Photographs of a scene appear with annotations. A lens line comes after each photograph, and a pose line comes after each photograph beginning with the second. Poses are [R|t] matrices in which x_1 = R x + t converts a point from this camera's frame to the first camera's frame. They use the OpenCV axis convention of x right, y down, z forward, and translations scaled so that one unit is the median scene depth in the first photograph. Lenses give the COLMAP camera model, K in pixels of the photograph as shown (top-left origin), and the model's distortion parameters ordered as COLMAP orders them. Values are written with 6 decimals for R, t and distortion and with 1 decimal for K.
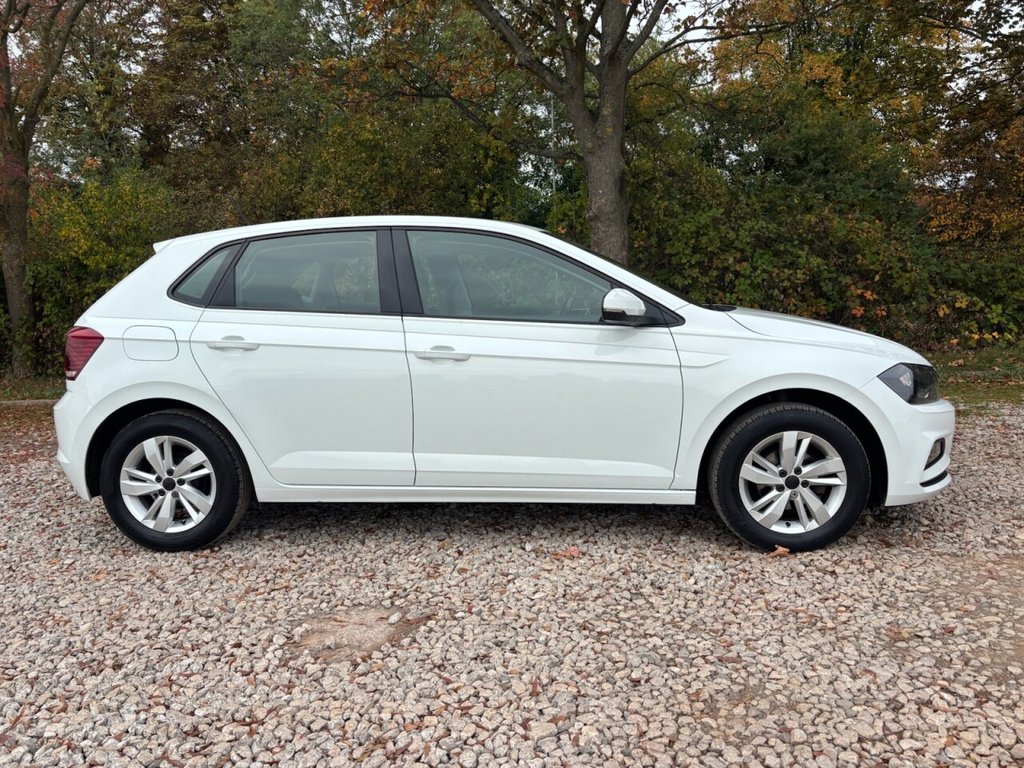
lens RADIAL K [[769.1, 0, 505.4], [0, 769.1, 383.6], [0, 0, 1]] dist [0.059429, -0.062879]
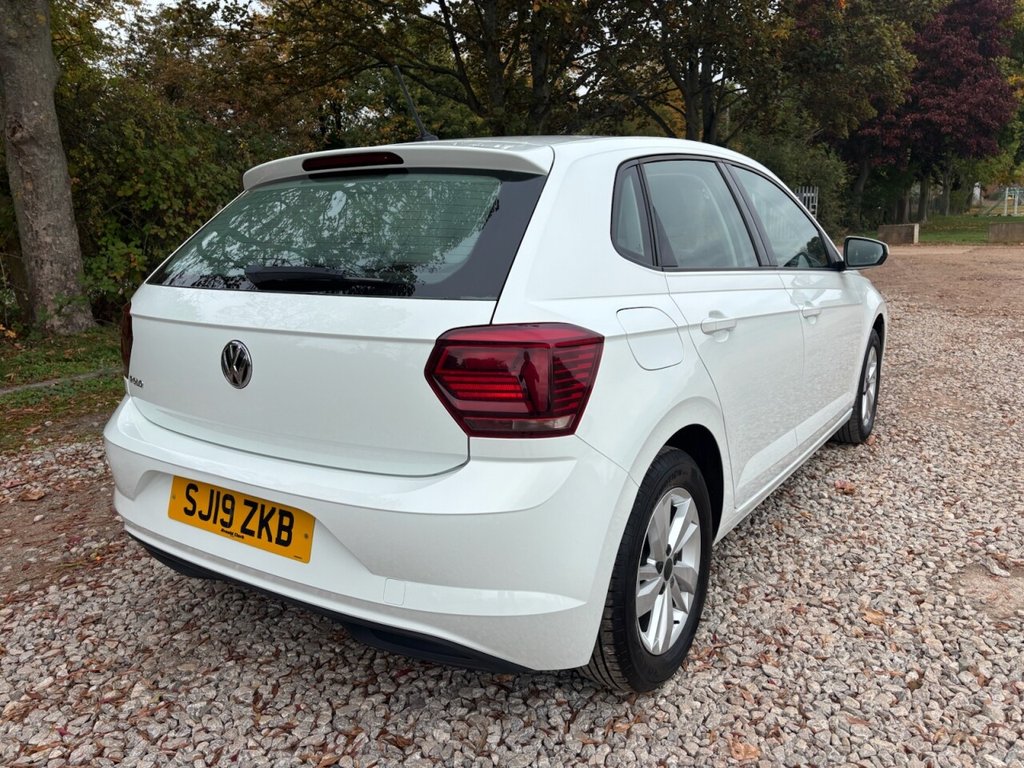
lens RADIAL K [[769.1, 0, 534.9], [0, 769.1, 384.0], [0, 0, 1]] dist [0.059429, -0.062879]
pose [[0.510940, -0.162775, 0.844065, -0.966915], [0.111621, 0.986158, 0.122609, -0.095853], [-0.852339, 0.031570, 0.522037, 0.774214]]
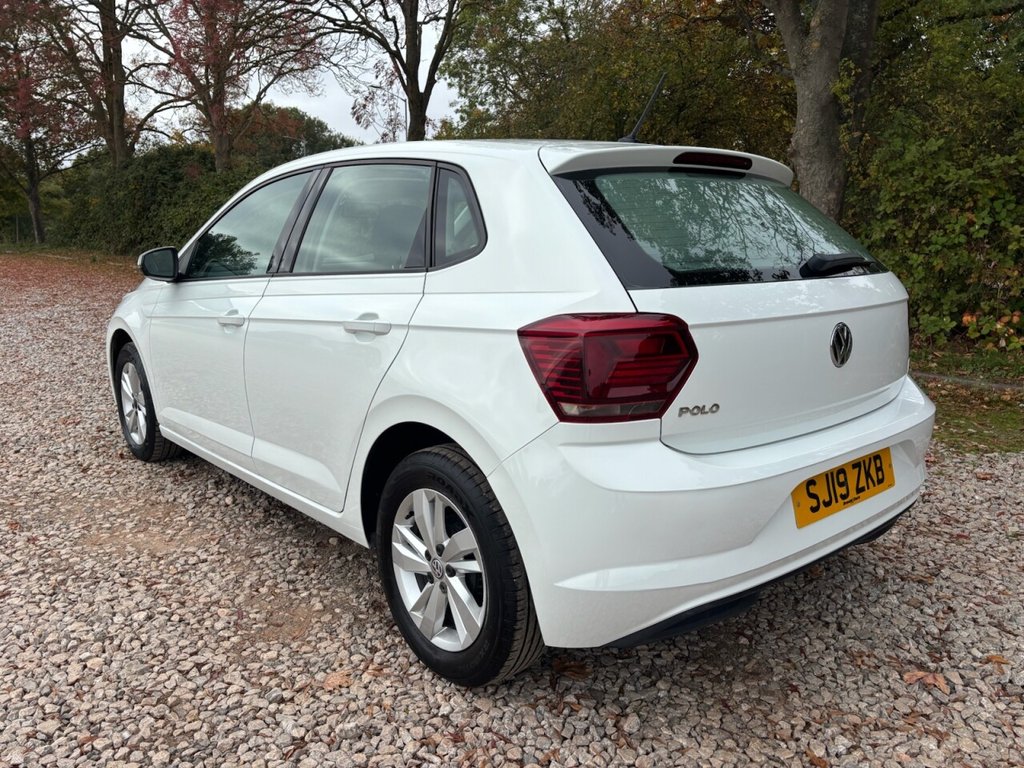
lens RADIAL K [[769.1, 0, 503.5], [0, 769.1, 383.2], [0, 0, 1]] dist [0.059429, -0.062879]
pose [[-0.689178, -0.118112, 0.714901, -0.860886], [0.100727, 0.961429, 0.255945, -0.216529], [-0.717557, 0.248401, -0.650699, 1.819177]]
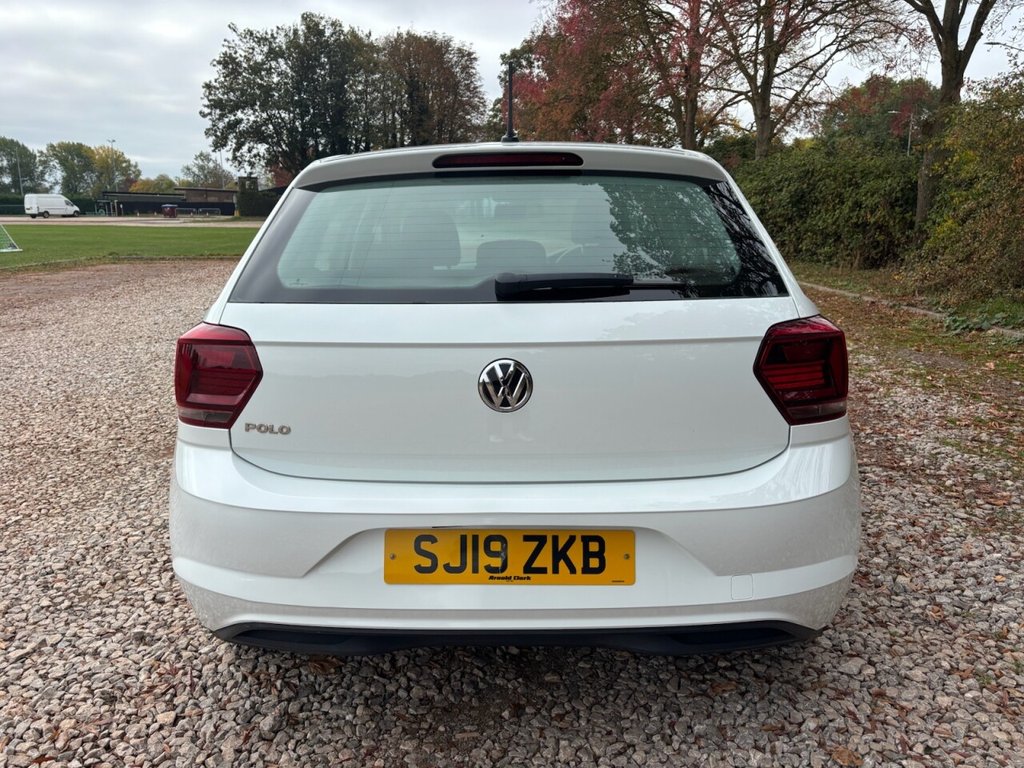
lens RADIAL K [[769.1, 0, 527.7], [0, 769.1, 390.0], [0, 0, 1]] dist [0.059429, -0.062879]
pose [[-0.018143, -0.190474, 0.981525, -1.083237], [0.137868, 0.971832, 0.191142, -0.153567], [-0.990284, 0.138789, 0.008628, 1.220490]]
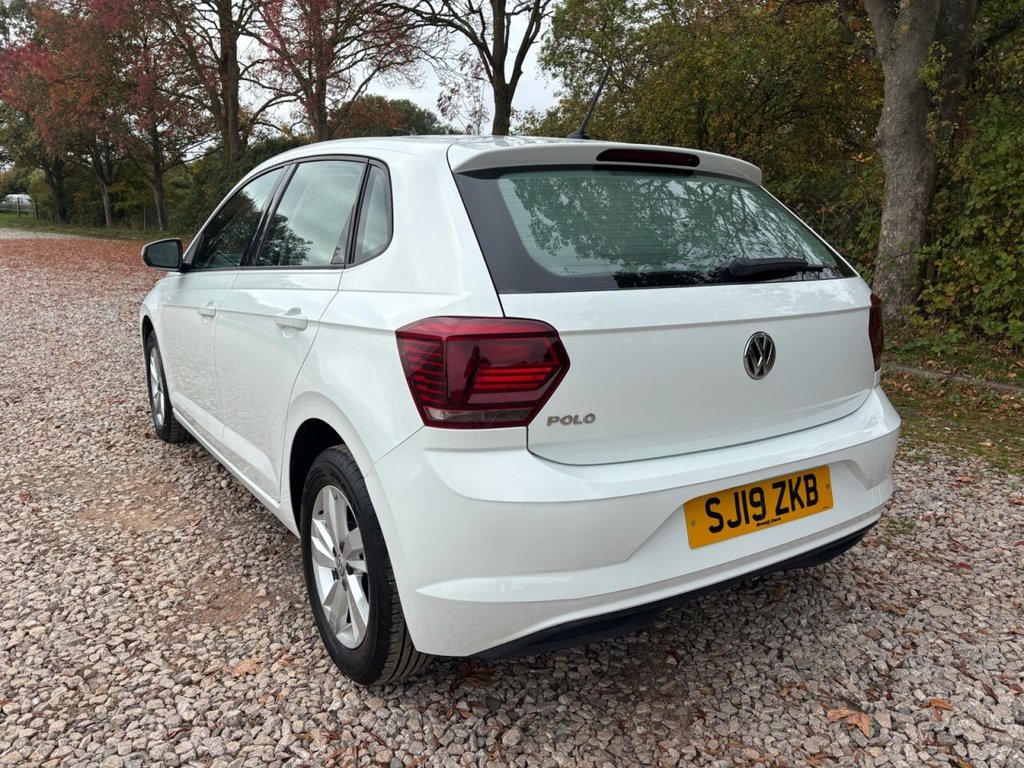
lens RADIAL K [[769.1, 0, 505.3], [0, 769.1, 383.7], [0, 0, 1]] dist [0.059429, -0.062879]
pose [[-0.585786, -0.150184, 0.796429, -0.949293], [0.099229, 0.961997, 0.254390, -0.206569], [-0.804368, 0.228047, -0.548622, 1.695559]]
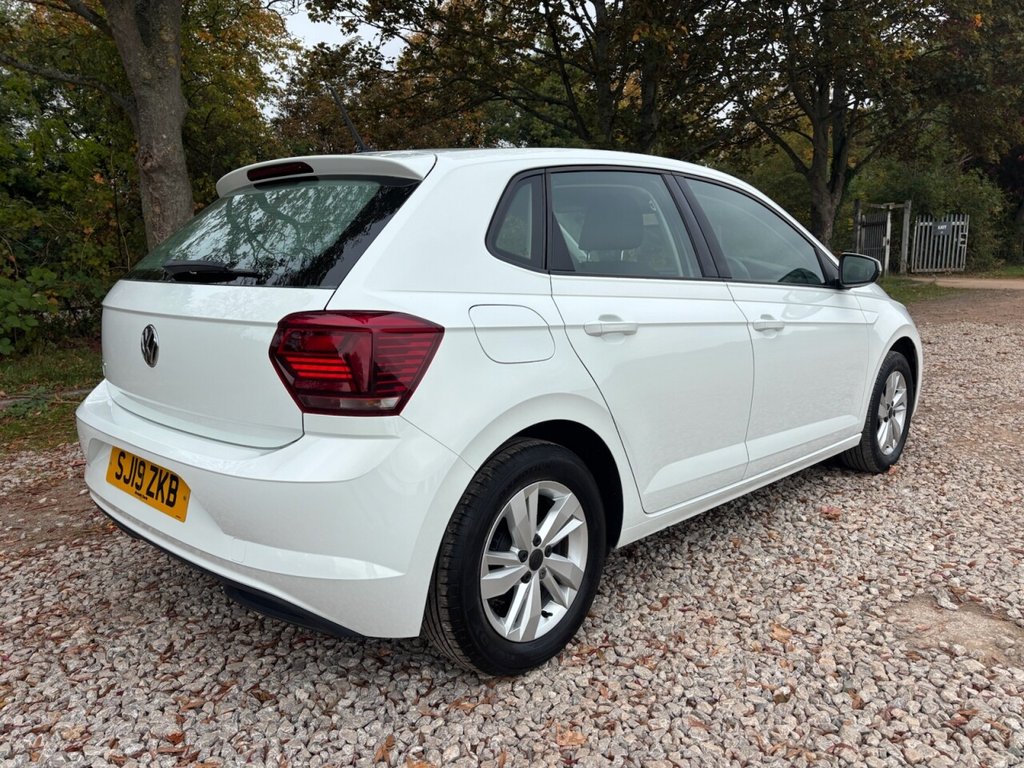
lens RADIAL K [[769.1, 0, 526.2], [0, 769.1, 382.7], [0, 0, 1]] dist [0.059429, -0.062879]
pose [[0.653532, -0.108592, 0.749069, -0.884100], [0.086106, 0.993896, 0.068960, -0.053561], [-0.751985, 0.019432, 0.658894, 0.600723]]
